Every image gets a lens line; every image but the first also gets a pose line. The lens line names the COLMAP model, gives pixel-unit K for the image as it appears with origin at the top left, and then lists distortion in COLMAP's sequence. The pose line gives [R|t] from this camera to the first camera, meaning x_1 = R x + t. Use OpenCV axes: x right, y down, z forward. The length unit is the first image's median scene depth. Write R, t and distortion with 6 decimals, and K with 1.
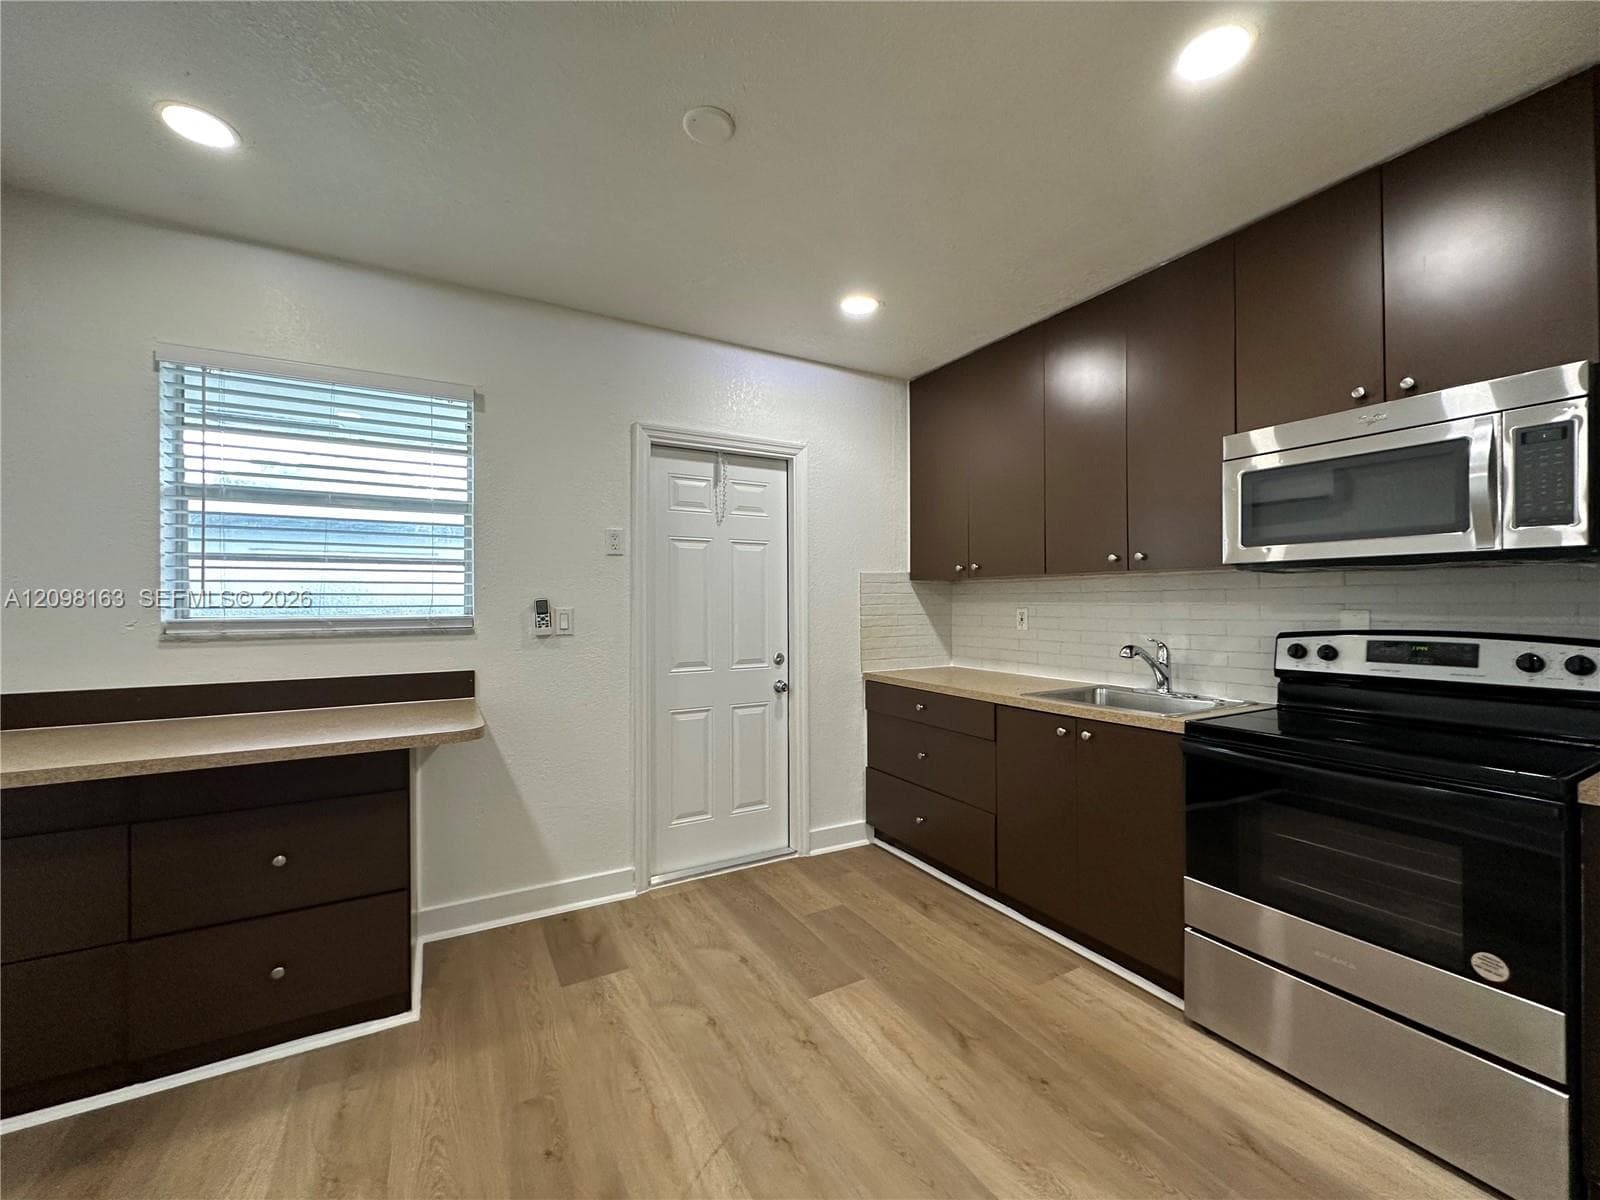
lens RADIAL K [[638.4, 0, 799.1], [0, 638.4, 598.3], [0, 0, 1]] dist [-0.002569, 0.000365]
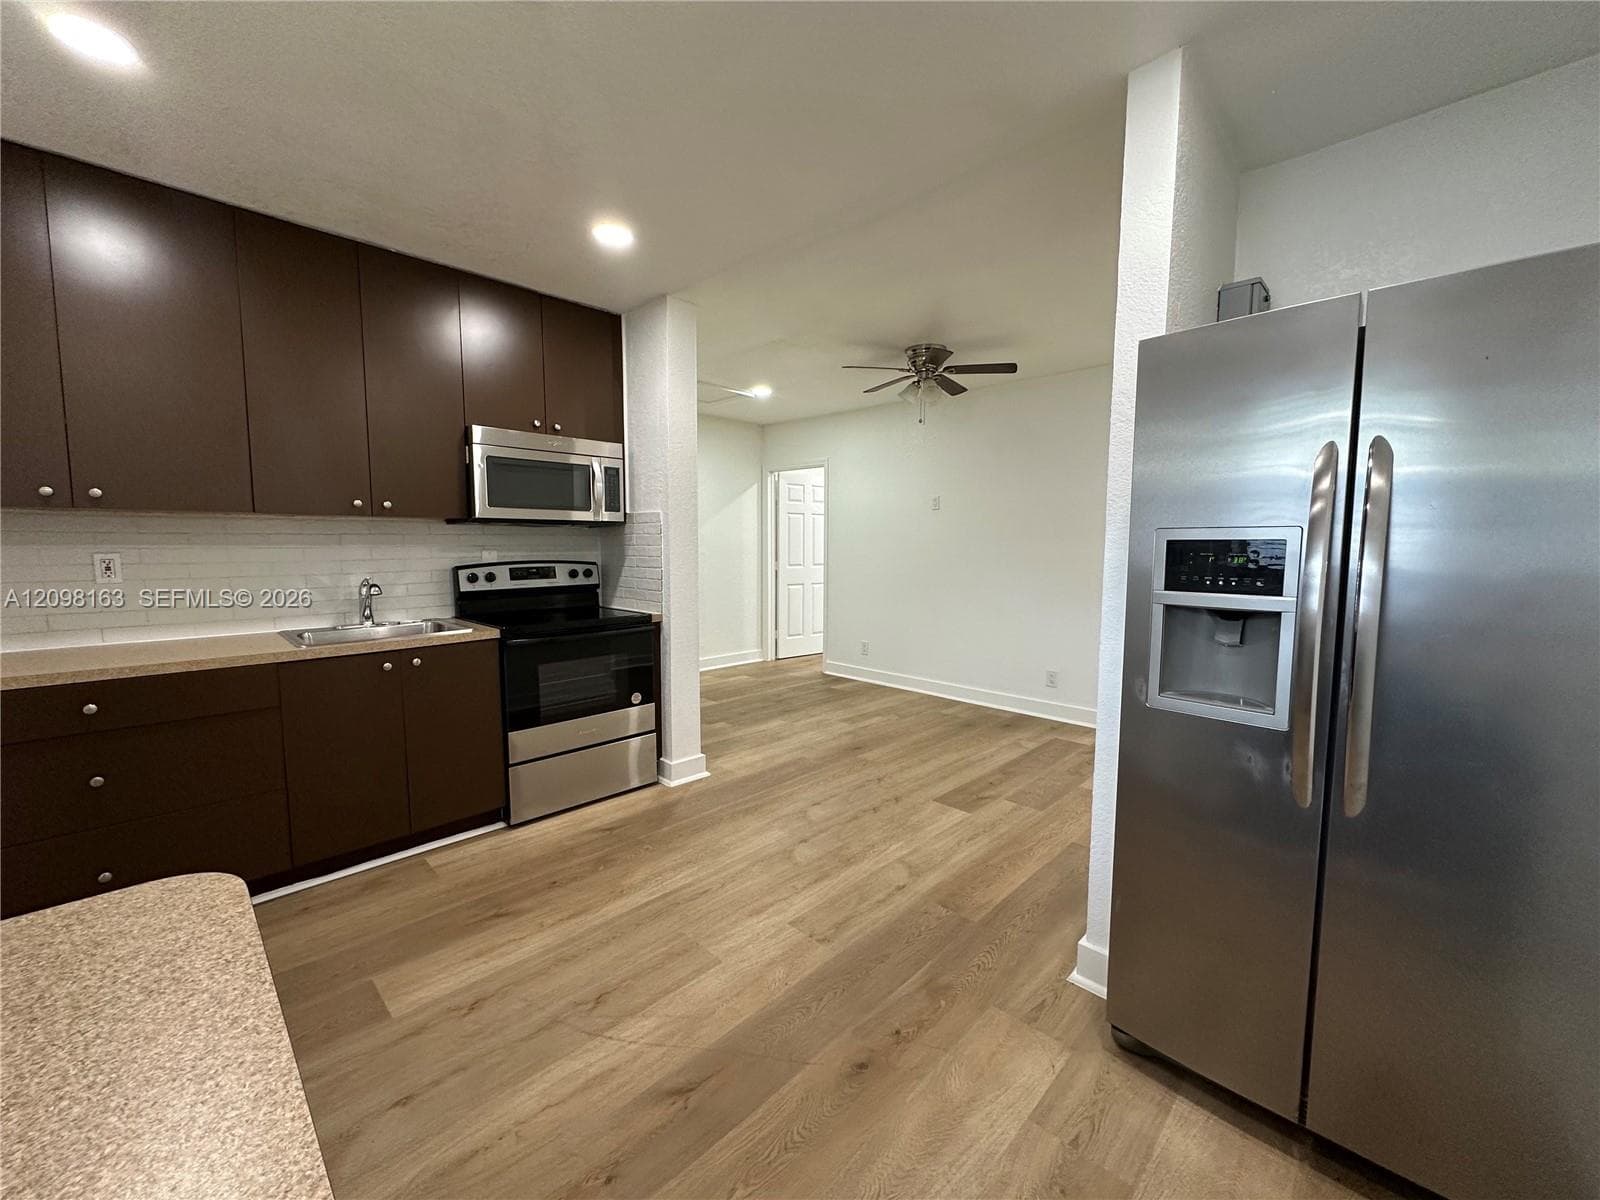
lens RADIAL K [[638.4, 0, 799.1], [0, 638.4, 598.3], [0, 0, 1]] dist [-0.002569, 0.000365]
pose [[-0.274288, -0.082468, 0.958105, -0.872478], [-0.007883, 0.996475, 0.083514, -0.000004], [-0.961615, 0.015354, -0.273971, 0.688310]]
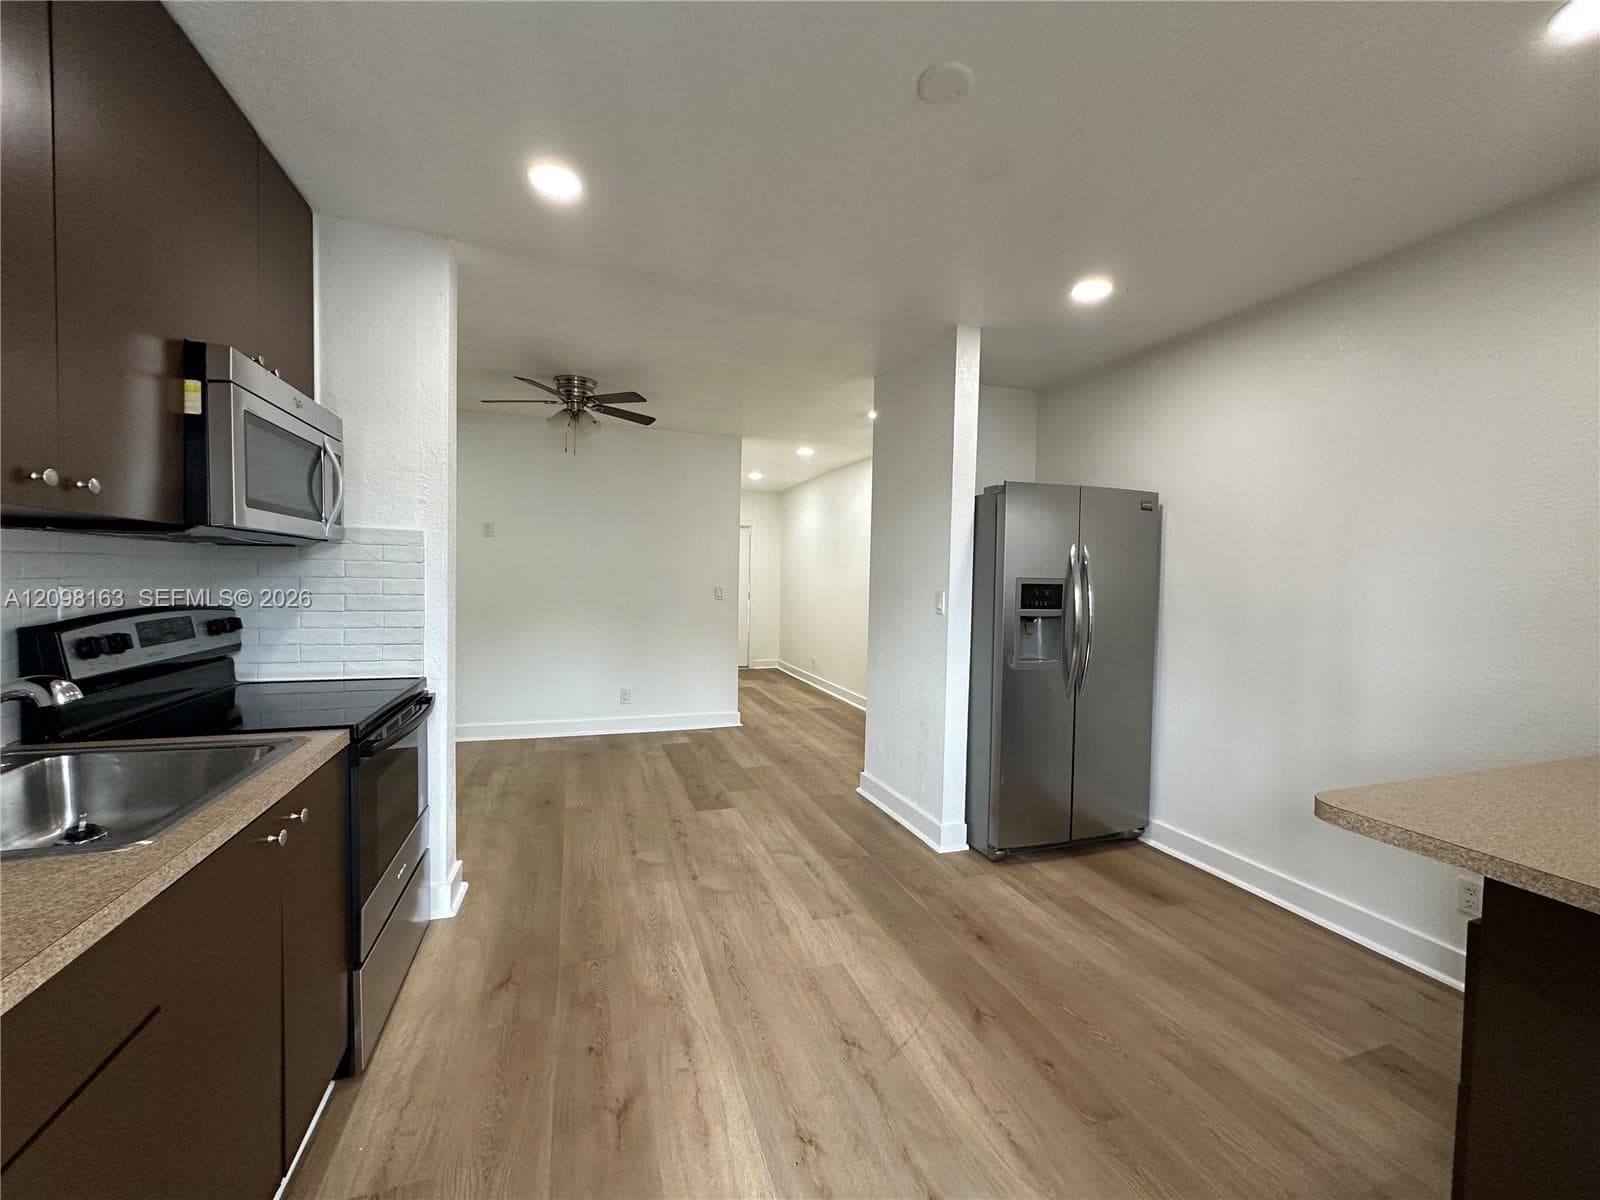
lens RADIAL K [[638.4, 0, 799.1], [0, 638.4, 598.3], [0, 0, 1]] dist [-0.002569, 0.000365]
pose [[-0.983216, -0.024007, 0.180858, -0.093321], [-0.019346, 0.999435, 0.027490, -0.004772], [-0.181416, 0.023530, -0.983125, 1.559688]]
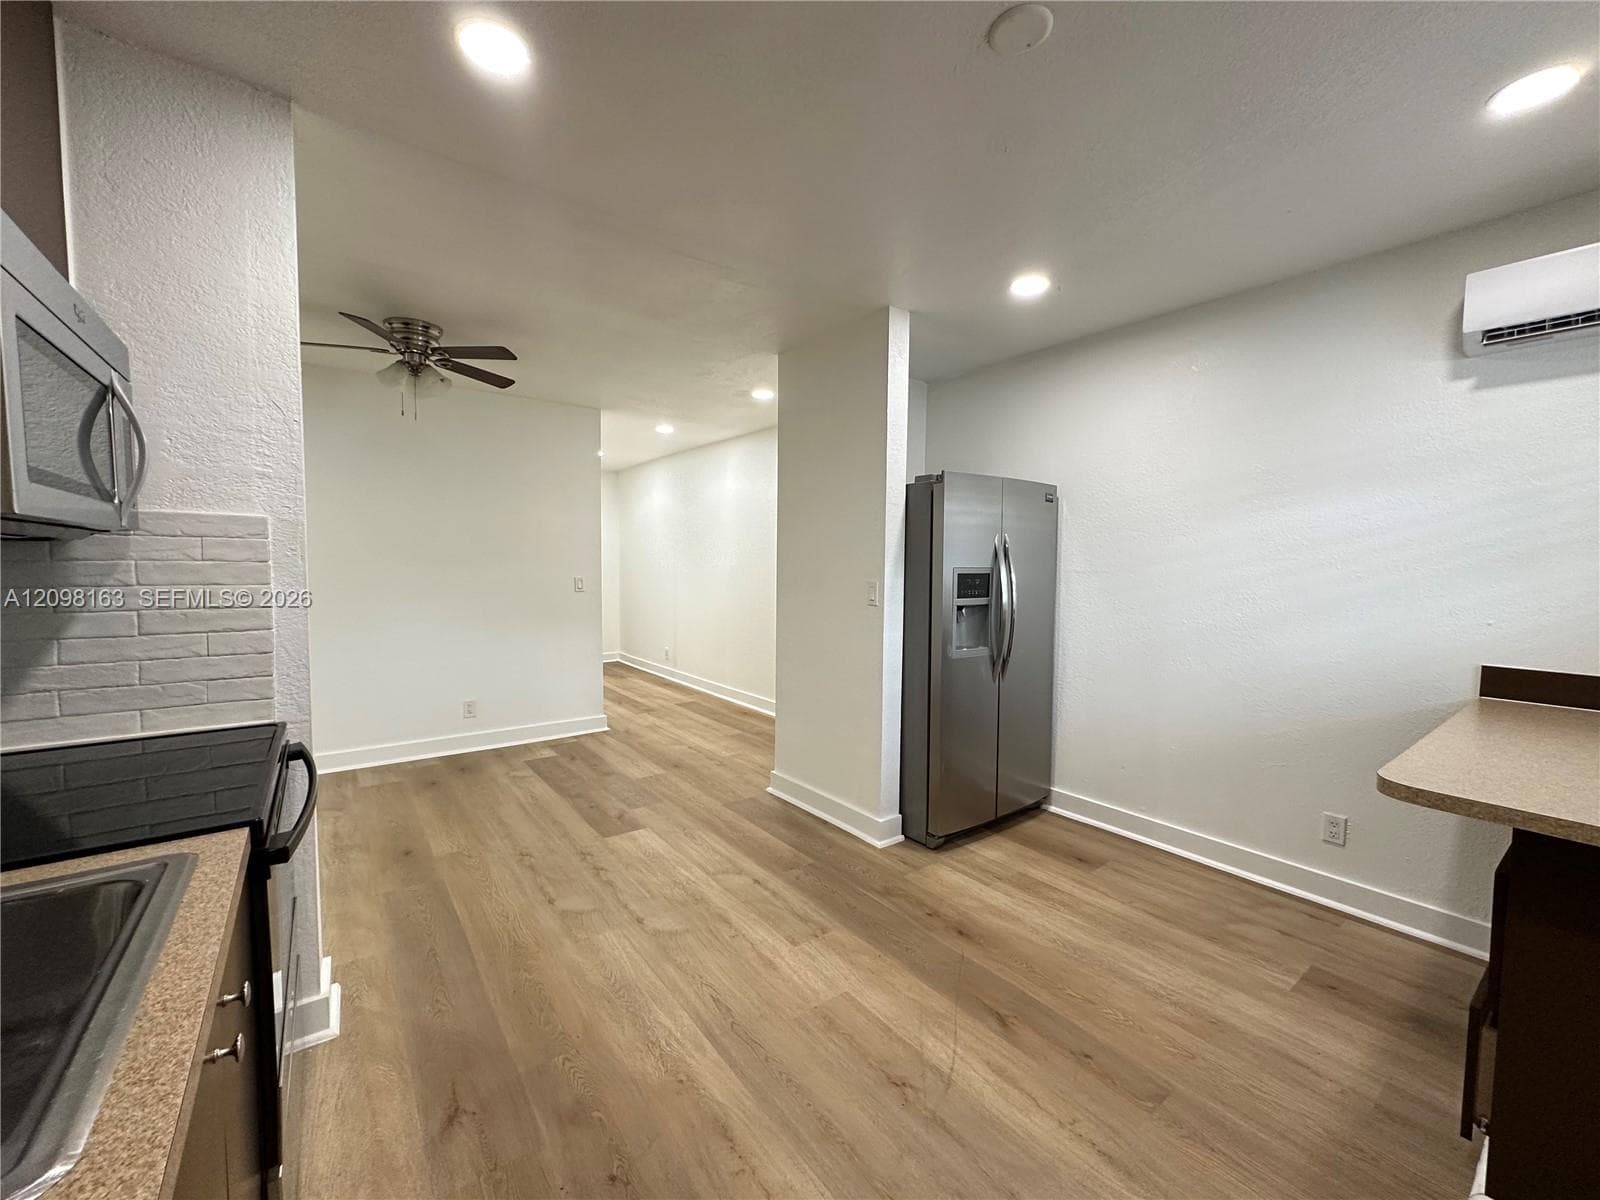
lens RADIAL K [[638.4, 0, 799.1], [0, 638.4, 598.3], [0, 0, 1]] dist [-0.002569, 0.000365]
pose [[-0.992245, 0.000215, -0.124296, 0.199857], [-0.006393, 0.998587, 0.052762, -0.024798], [0.124132, 0.053148, -0.990841, 1.451672]]
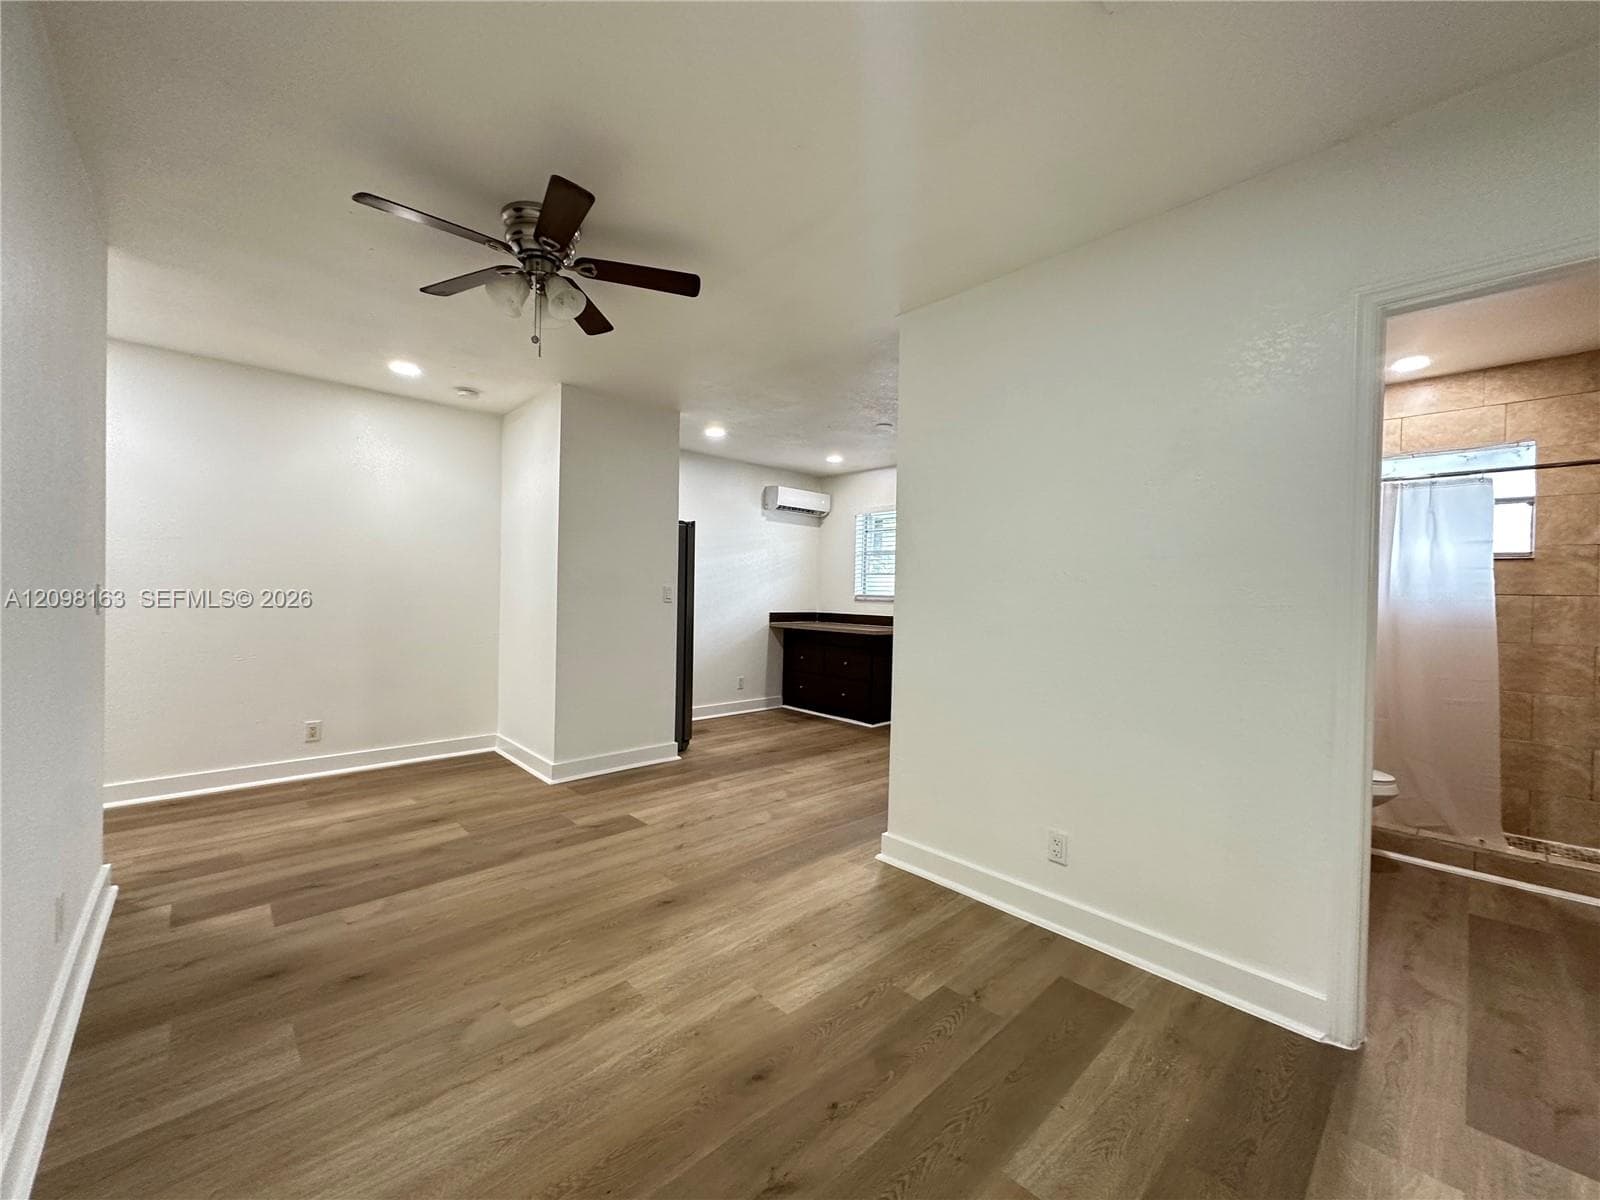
lens RADIAL K [[638.4, 0, 799.1], [0, 638.4, 598.3], [0, 0, 1]] dist [-0.002569, 0.000365]
pose [[0.233407, 0.017521, -0.972221, 2.081752], [-0.018278, 0.999740, 0.013629, 0.014504], [0.972207, 0.014589, 0.233667, -0.041274]]
